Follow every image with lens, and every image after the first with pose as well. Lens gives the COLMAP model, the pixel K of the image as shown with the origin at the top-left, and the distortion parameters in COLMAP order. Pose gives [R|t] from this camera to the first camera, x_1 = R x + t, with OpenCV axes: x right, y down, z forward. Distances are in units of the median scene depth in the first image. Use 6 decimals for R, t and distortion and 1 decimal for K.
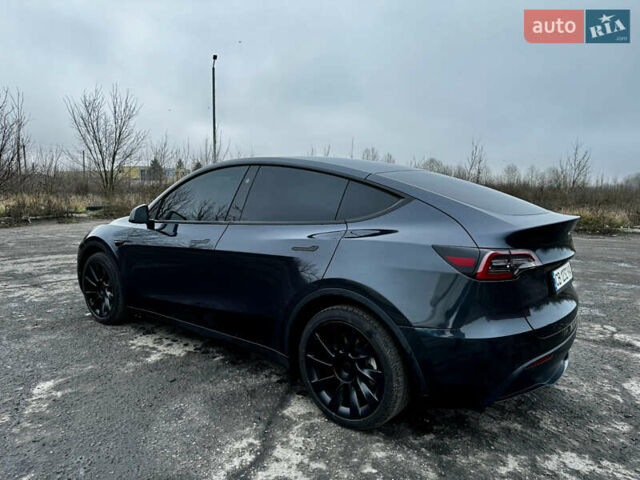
lens RADIAL K [[446.6, 0, 313.6], [0, 446.6, 245.9], [0, 0, 1]] dist [0.045980, -0.044778]
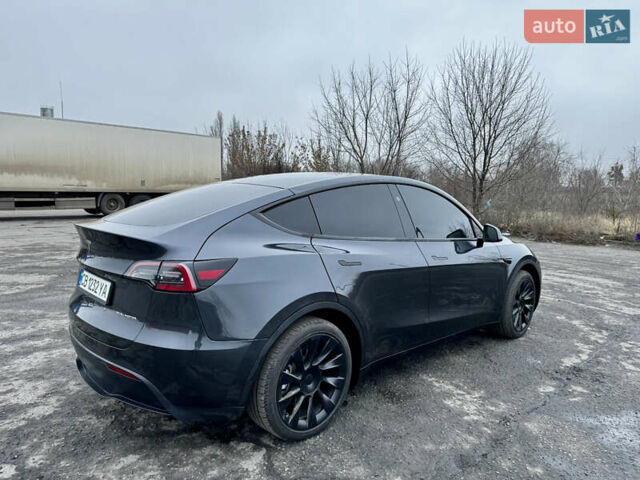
lens RADIAL K [[446.6, 0, 322.6], [0, 446.6, 239.1], [0, 0, 1]] dist [0.045980, -0.044778]
pose [[-0.135725, 0.088103, -0.986821, 1.205973], [-0.167436, 0.979672, 0.110494, -0.185127], [0.976496, 0.180226, -0.118214, 1.318737]]
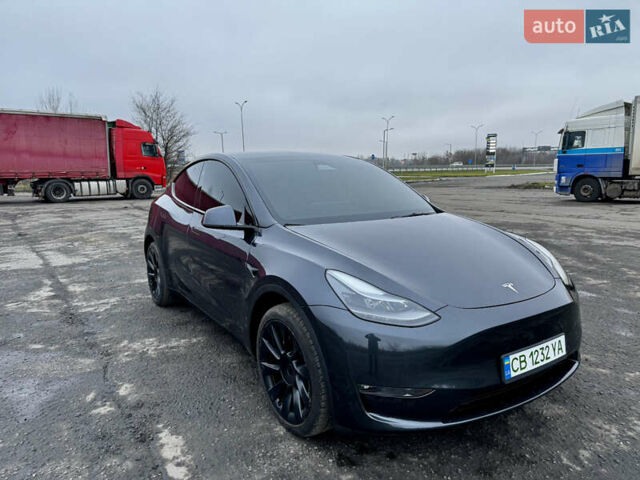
lens RADIAL K [[446.6, 0, 314.5], [0, 446.6, 243.0], [0, 0, 1]] dist [0.045980, -0.044778]
pose [[-0.948267, -0.049538, 0.313587, -0.555948], [0.046311, 0.955602, 0.290997, -0.352874], [-0.314079, 0.290465, -0.903872, 2.416227]]
